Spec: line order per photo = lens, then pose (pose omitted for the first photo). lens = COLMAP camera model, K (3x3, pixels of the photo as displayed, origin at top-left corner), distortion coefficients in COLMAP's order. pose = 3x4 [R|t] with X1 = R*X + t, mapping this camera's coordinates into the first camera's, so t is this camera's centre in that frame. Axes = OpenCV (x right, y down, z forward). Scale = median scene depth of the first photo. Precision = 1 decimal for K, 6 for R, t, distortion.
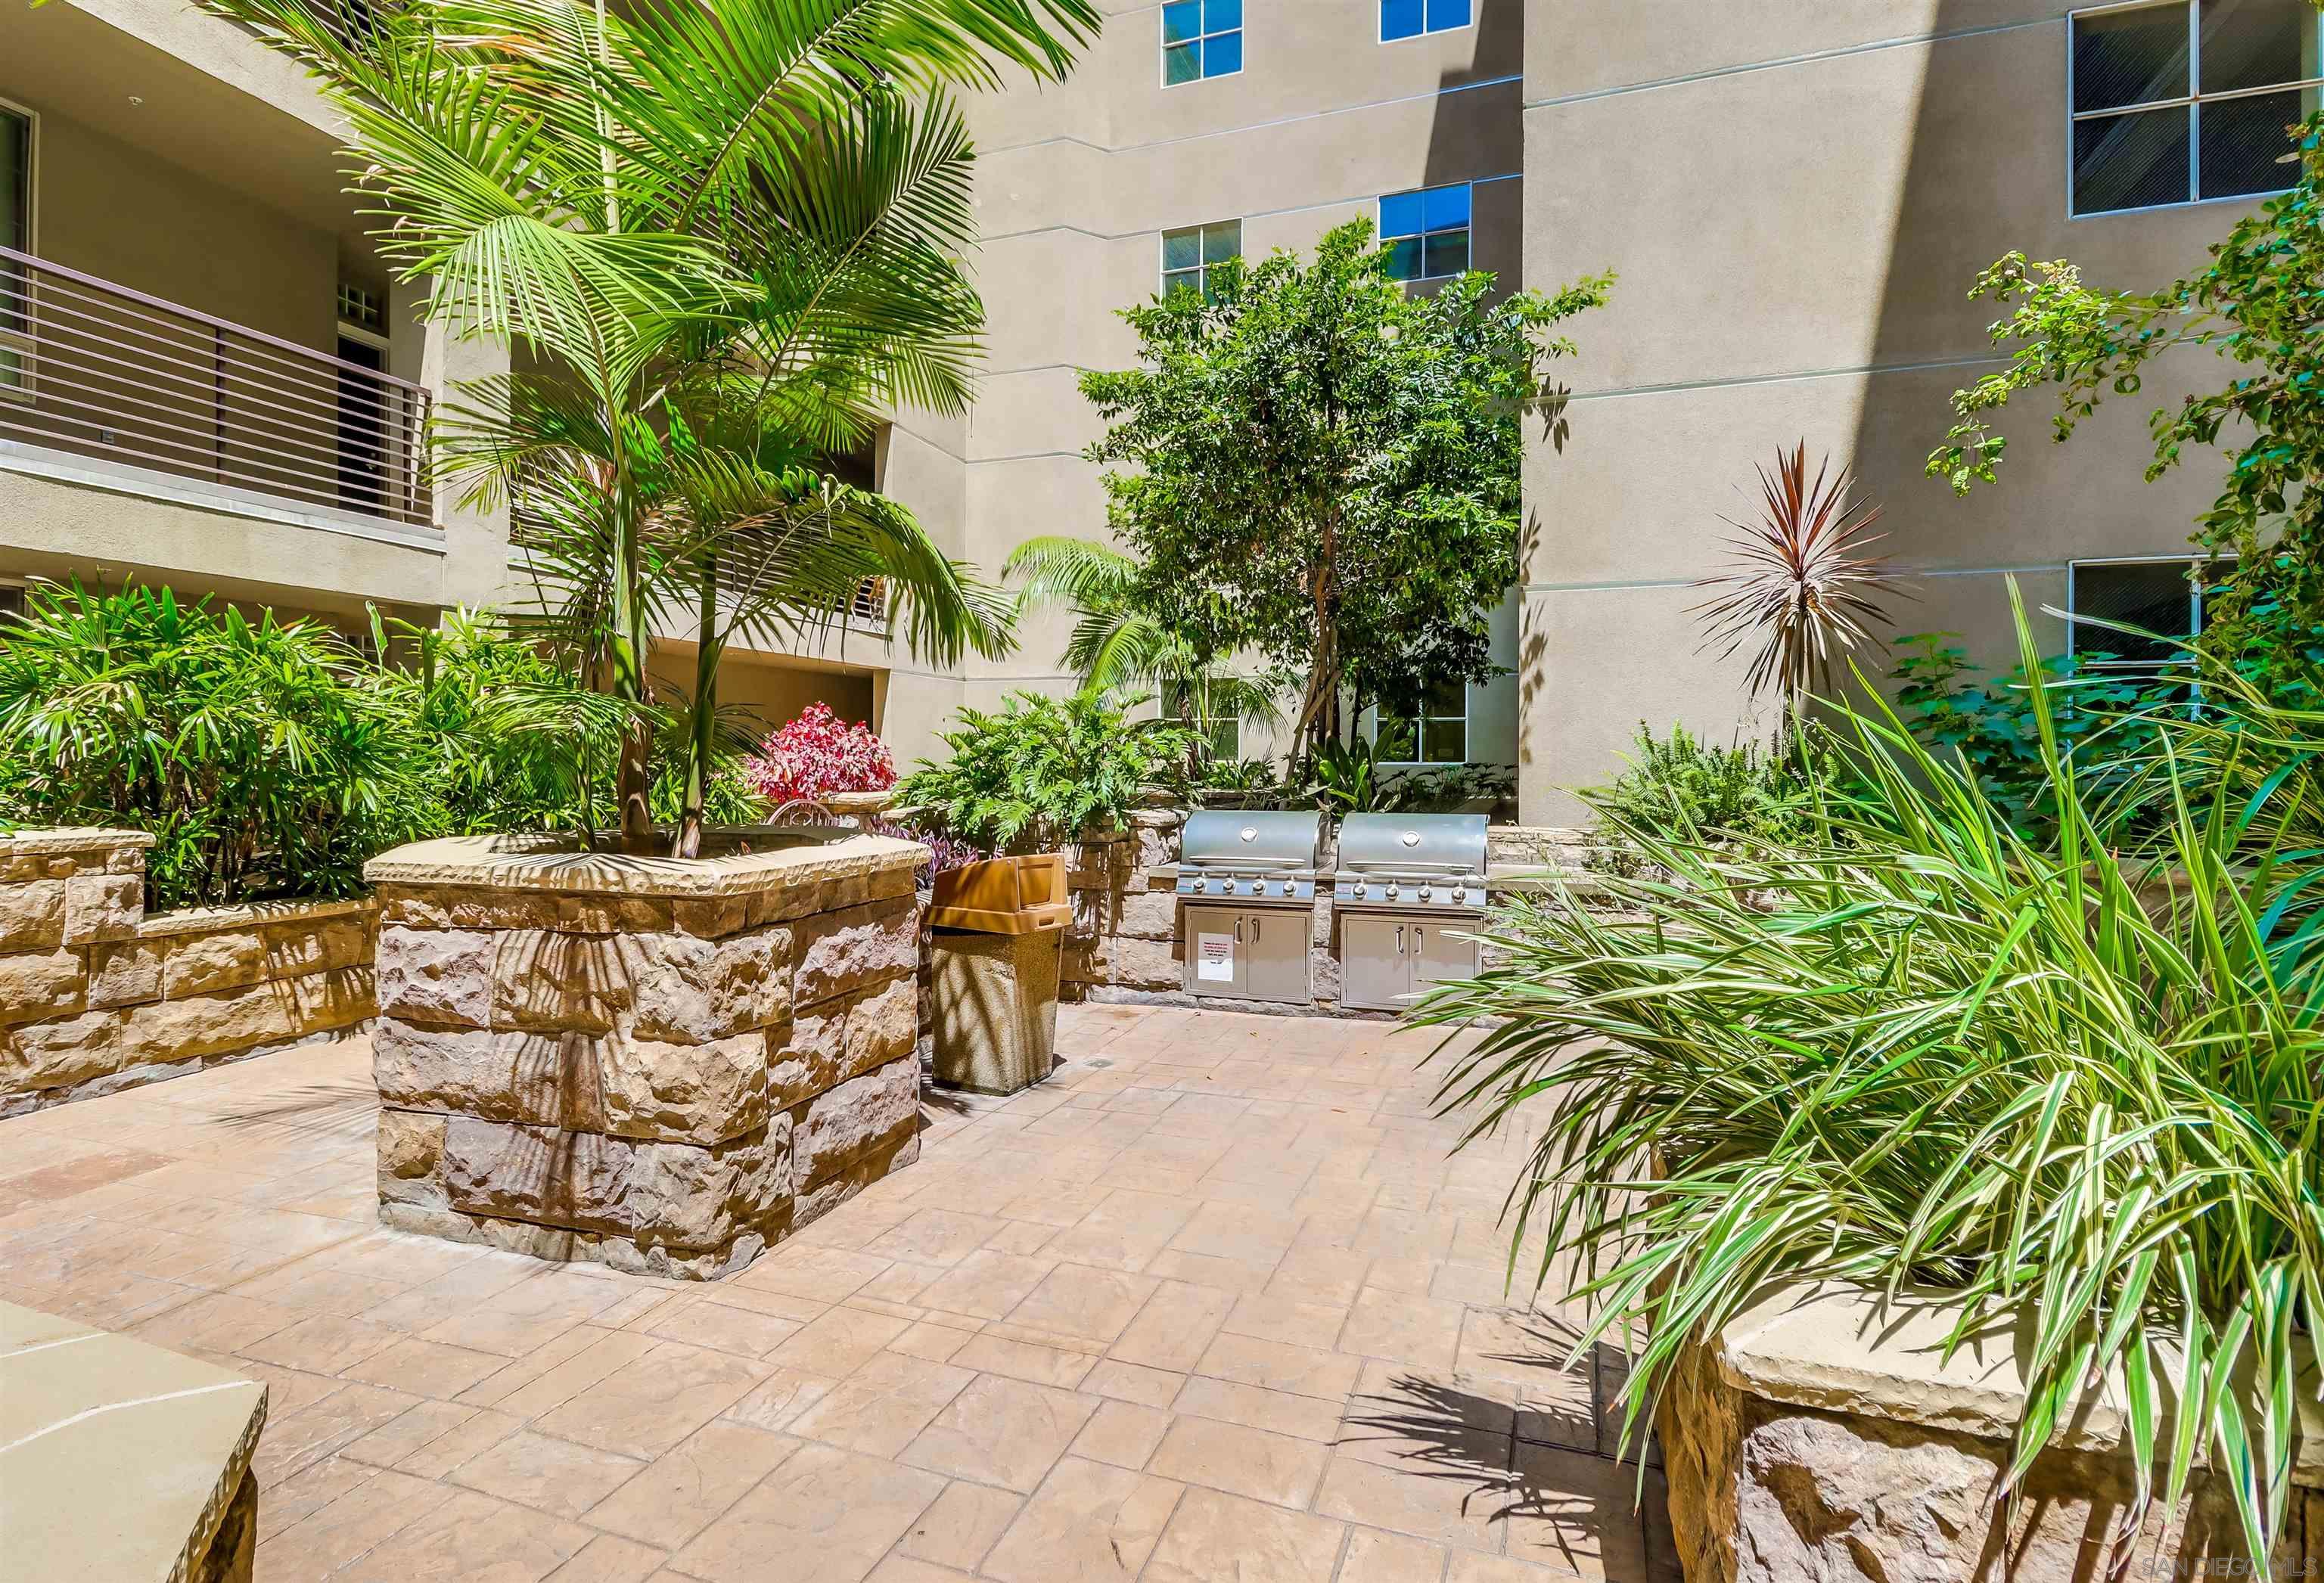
lens RADIAL K [[1139.8, 0, 1169.8], [0, 1139.8, 767.1], [0, 0, 1]] dist [0.021088, -0.014068]
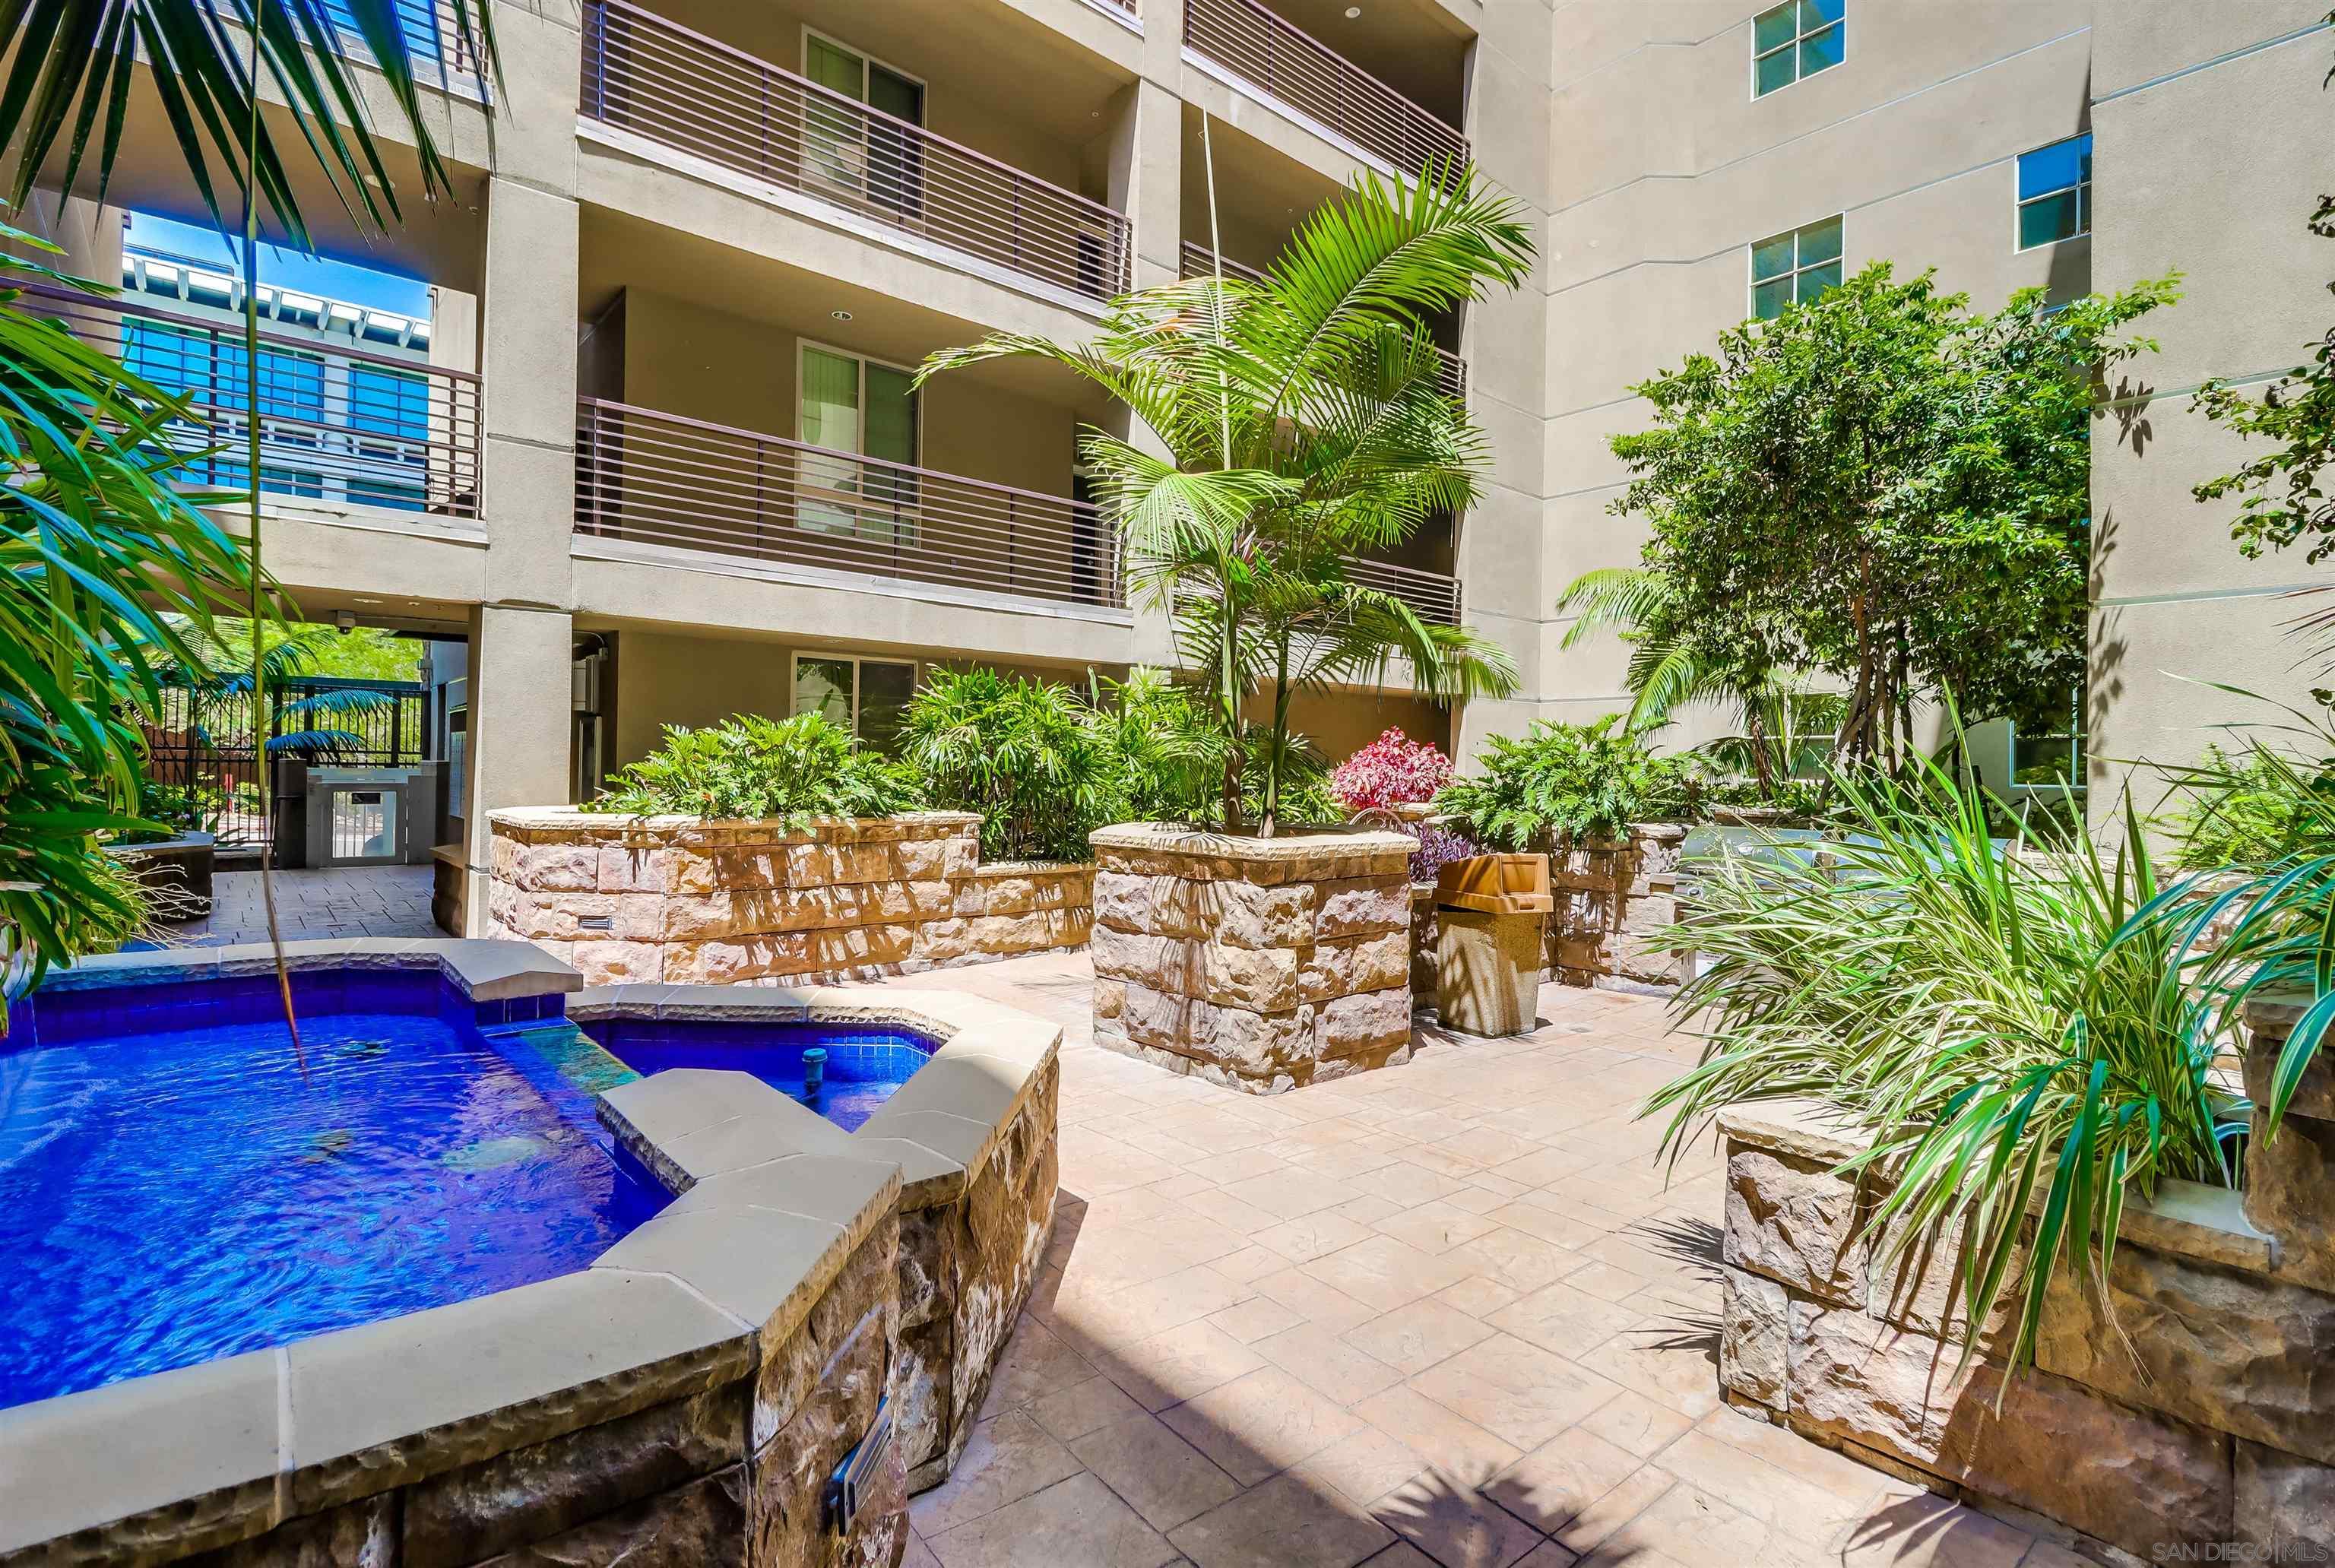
lens RADIAL K [[1152.0, 0, 1157.2], [0, 1152.0, 762.9], [0, 0, 1]] dist [0.019583, -0.014353]
pose [[0.856218, 0.006258, -0.516577, 0.216823], [-0.014315, 0.999830, -0.011614, -0.003531], [0.516417, 0.017339, 0.856162, -0.334096]]
